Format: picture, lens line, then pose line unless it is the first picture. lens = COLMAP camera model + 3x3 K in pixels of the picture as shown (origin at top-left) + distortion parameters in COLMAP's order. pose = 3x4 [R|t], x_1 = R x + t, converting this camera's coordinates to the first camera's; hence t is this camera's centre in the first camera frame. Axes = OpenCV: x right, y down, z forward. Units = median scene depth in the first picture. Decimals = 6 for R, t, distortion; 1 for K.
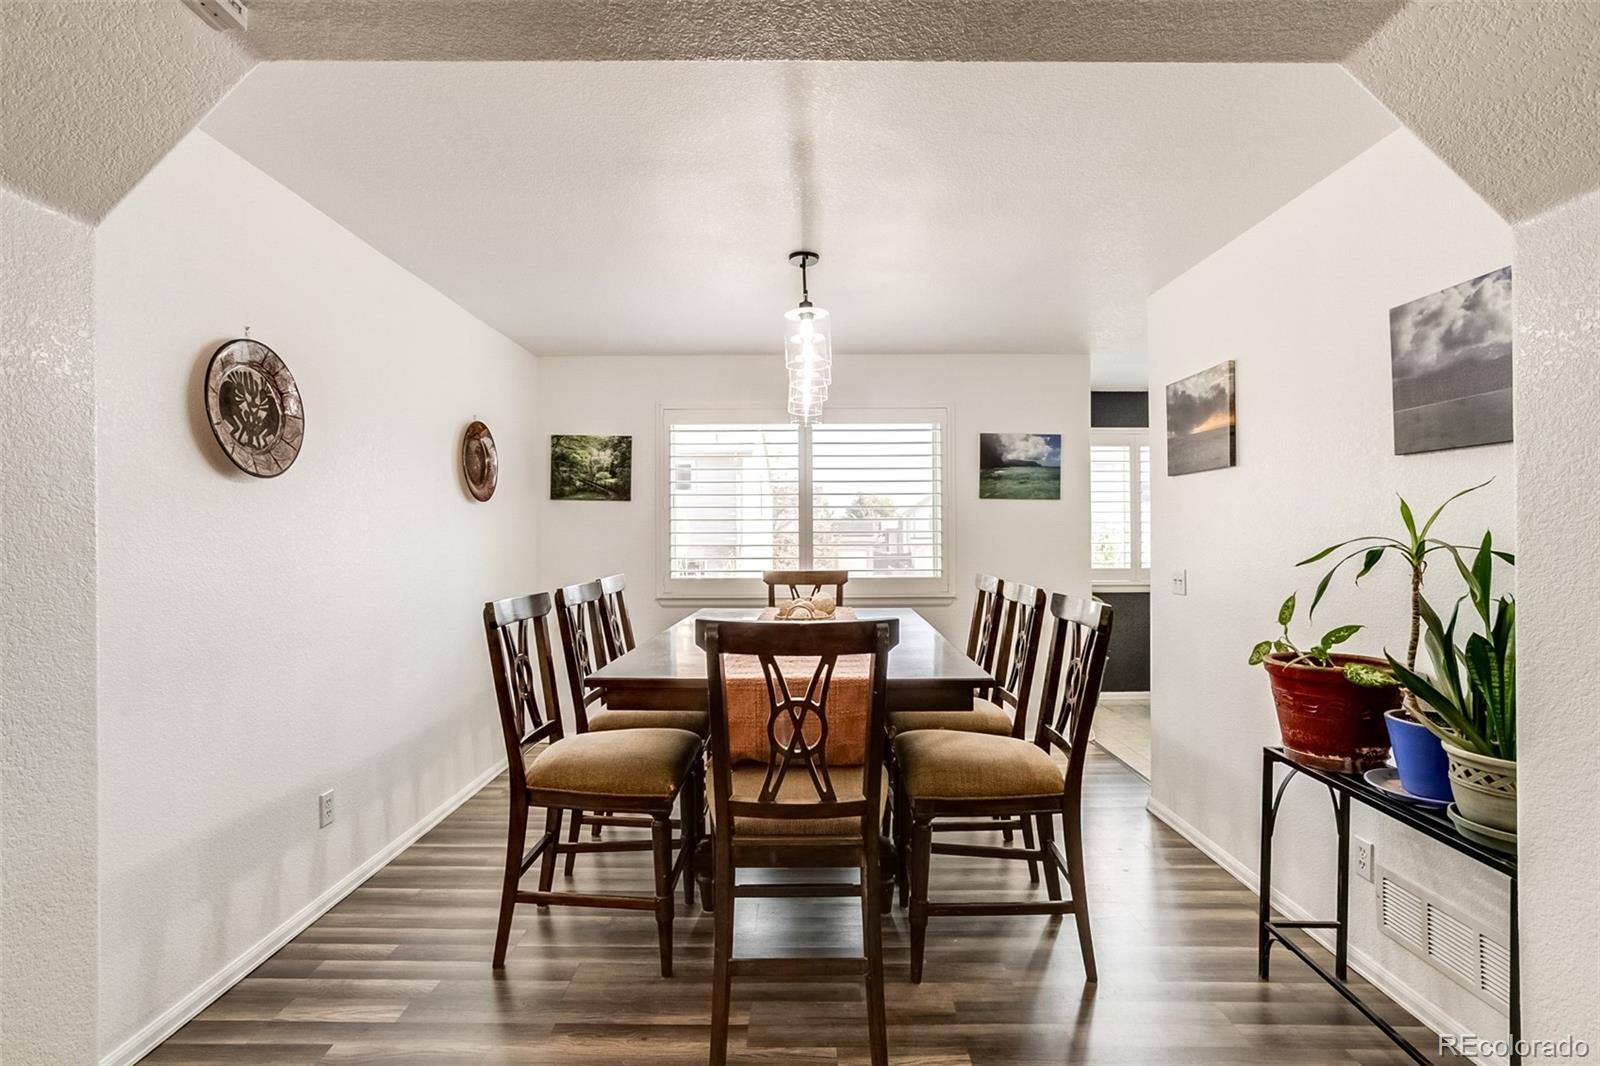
lens RADIAL K [[777.9, 0, 789.2], [0, 777.9, 540.4], [0, 0, 1]] dist [-0.051005, 0.031522]
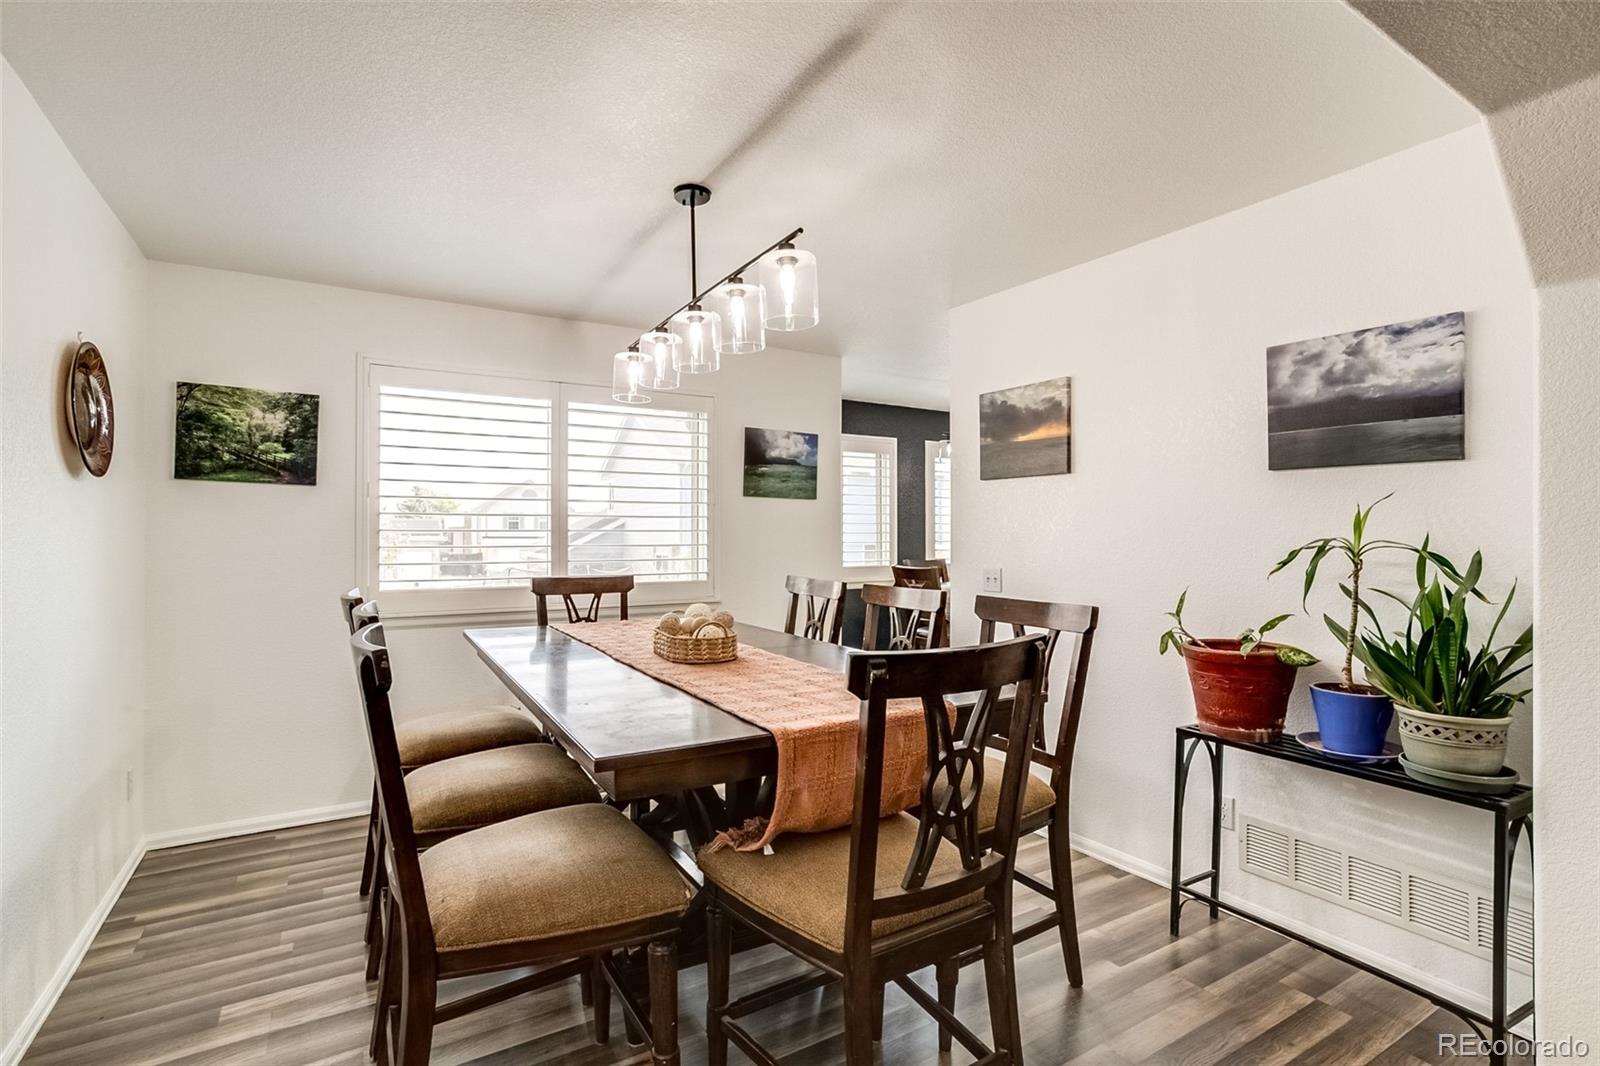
lens RADIAL K [[777.9, 0, 789.2], [0, 777.9, 540.4], [0, 0, 1]] dist [-0.051005, 0.031522]
pose [[0.849886, 0.000620, 0.526966, -0.306096], [-0.001263, 0.999999, 0.000860, -0.001122], [-0.526965, -0.001397, 0.849886, 0.241937]]
